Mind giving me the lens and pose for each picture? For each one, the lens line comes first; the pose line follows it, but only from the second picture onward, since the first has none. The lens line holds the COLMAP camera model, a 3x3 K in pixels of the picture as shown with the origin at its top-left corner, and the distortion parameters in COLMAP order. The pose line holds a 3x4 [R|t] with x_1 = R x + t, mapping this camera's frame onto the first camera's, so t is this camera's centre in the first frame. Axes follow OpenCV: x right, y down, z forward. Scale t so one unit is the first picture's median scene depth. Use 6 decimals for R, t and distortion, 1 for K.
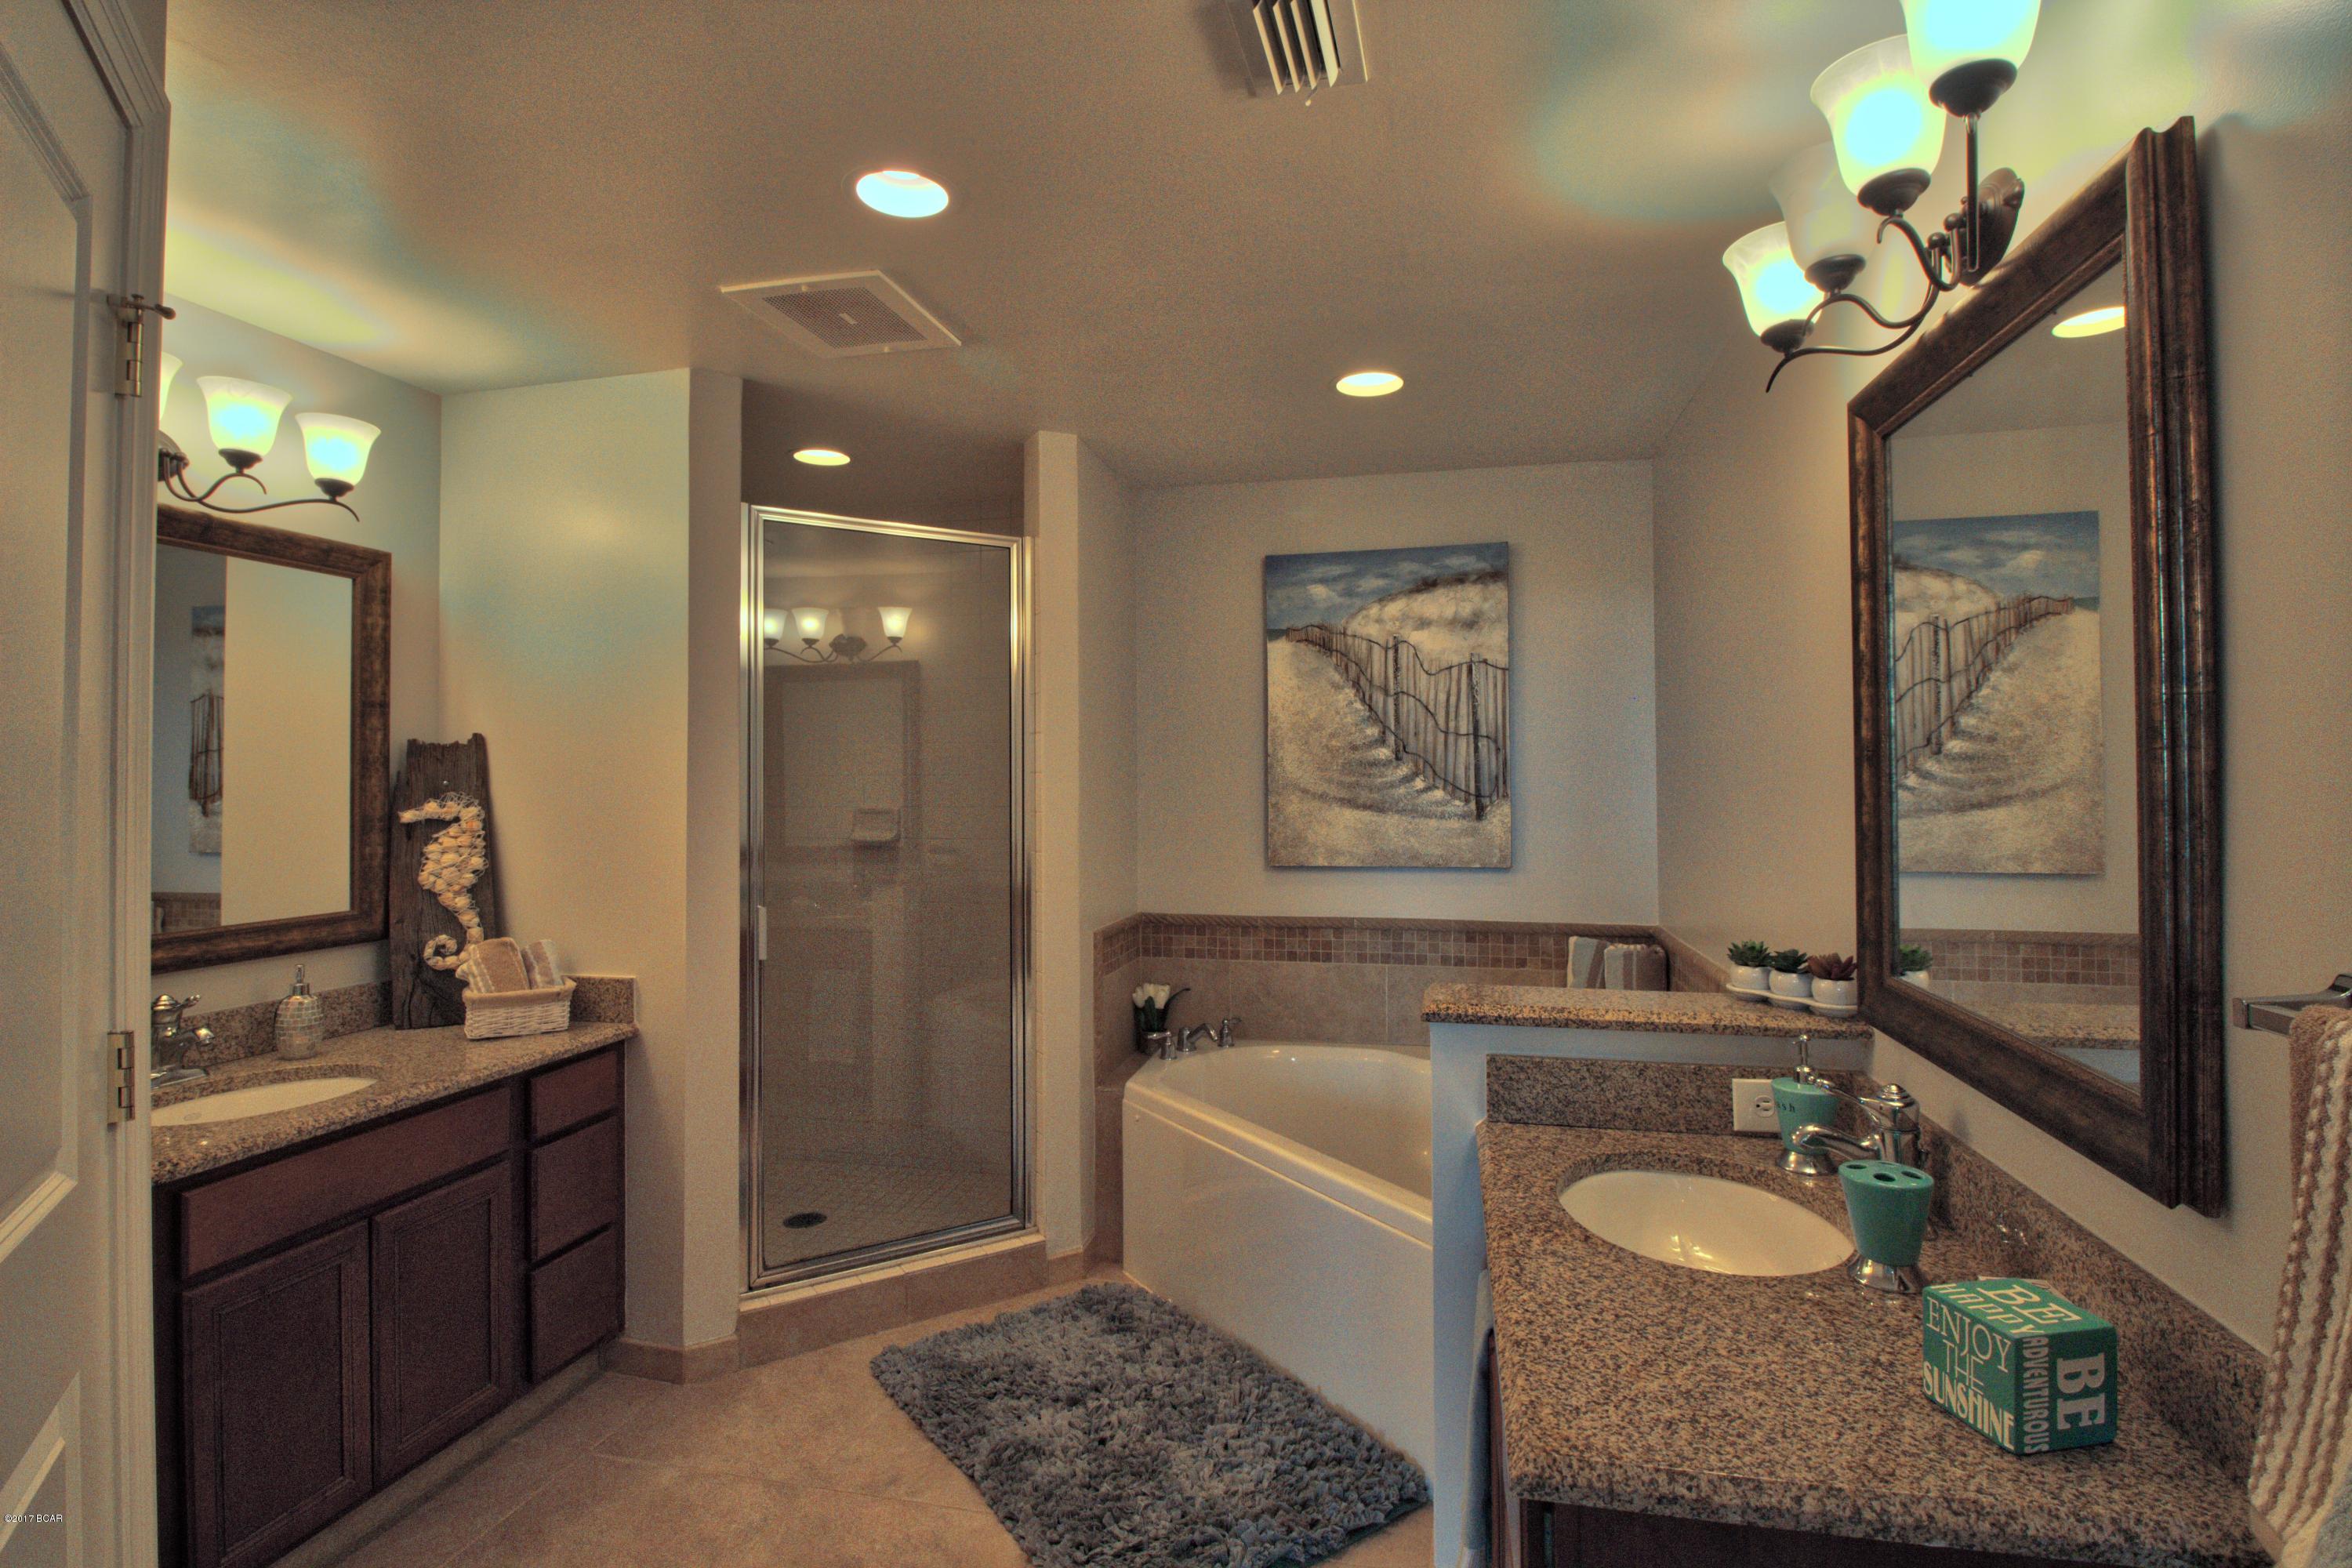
lens RADIAL K [[1144.4, 0, 1181.9], [0, 1144.4, 761.4], [0, 0, 1]] dist [0.002026, -0.013101]
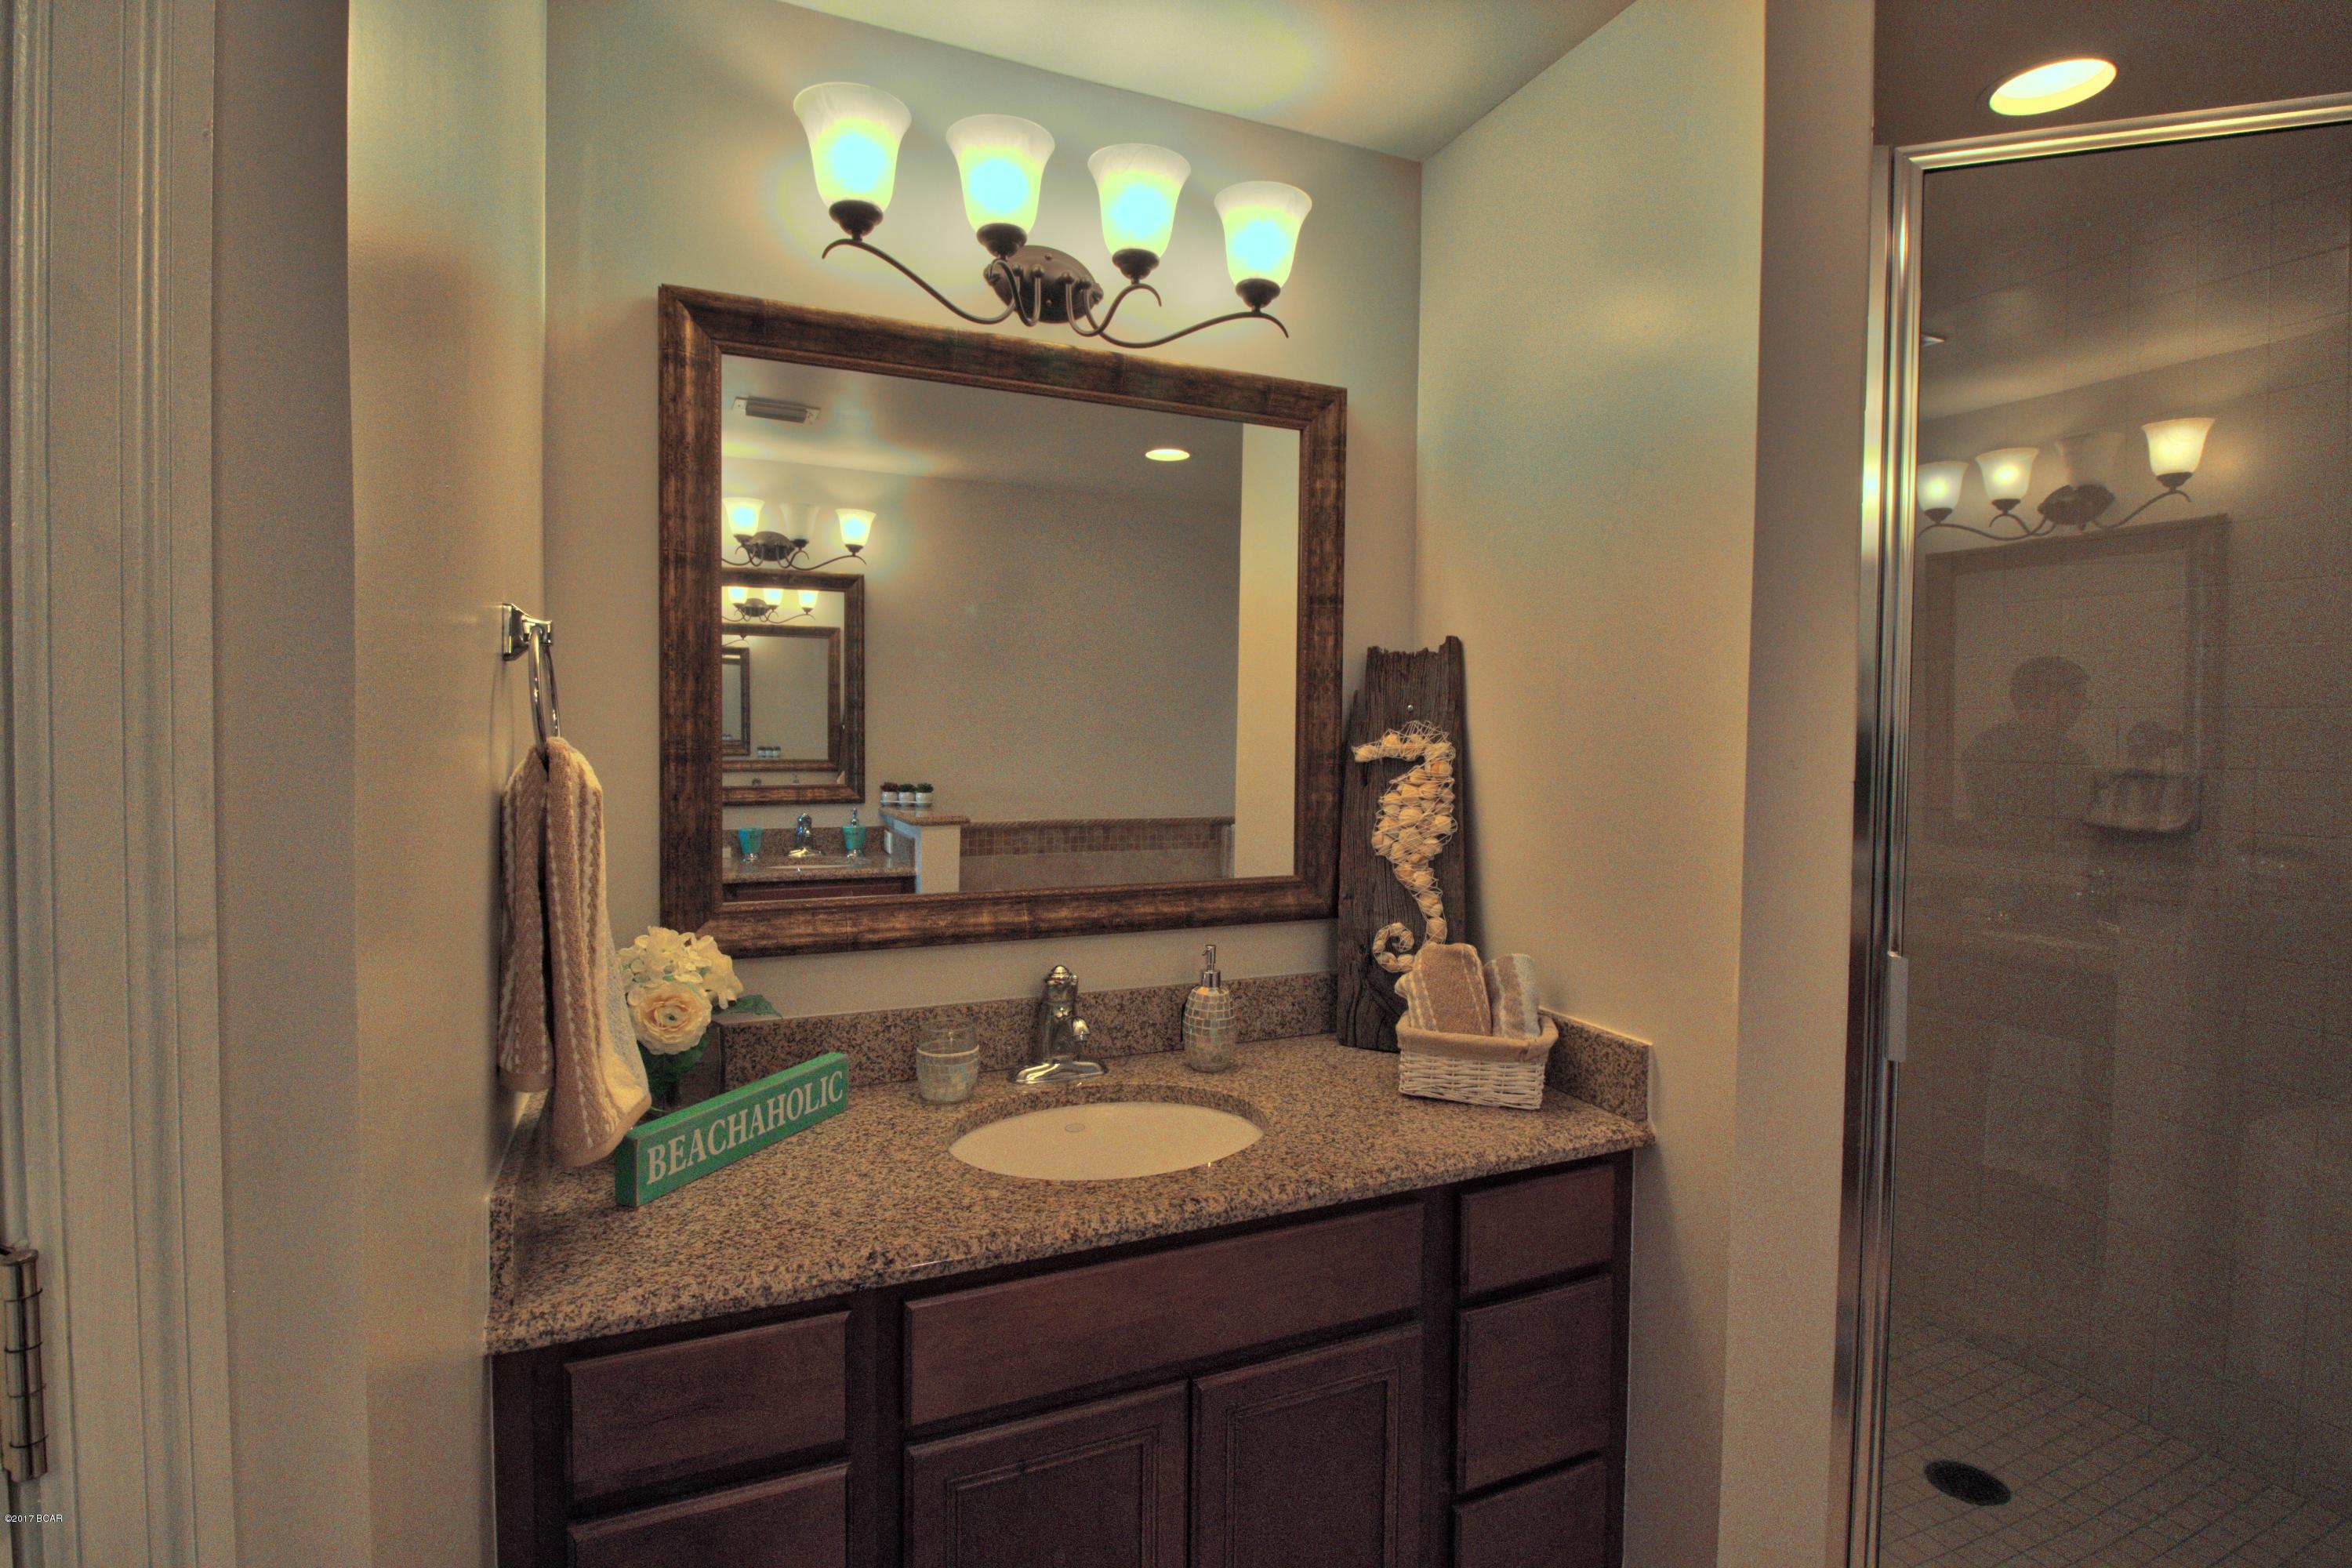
lens RADIAL K [[1144.4, 0, 1181.9], [0, 1144.4, 761.4], [0, 0, 1]] dist [0.002026, -0.013101]
pose [[0.599883, 0.036384, -0.799260, -0.167479], [-0.001264, 0.999007, 0.044528, 0.021433], [0.800086, -0.025701, 0.599334, 0.477045]]
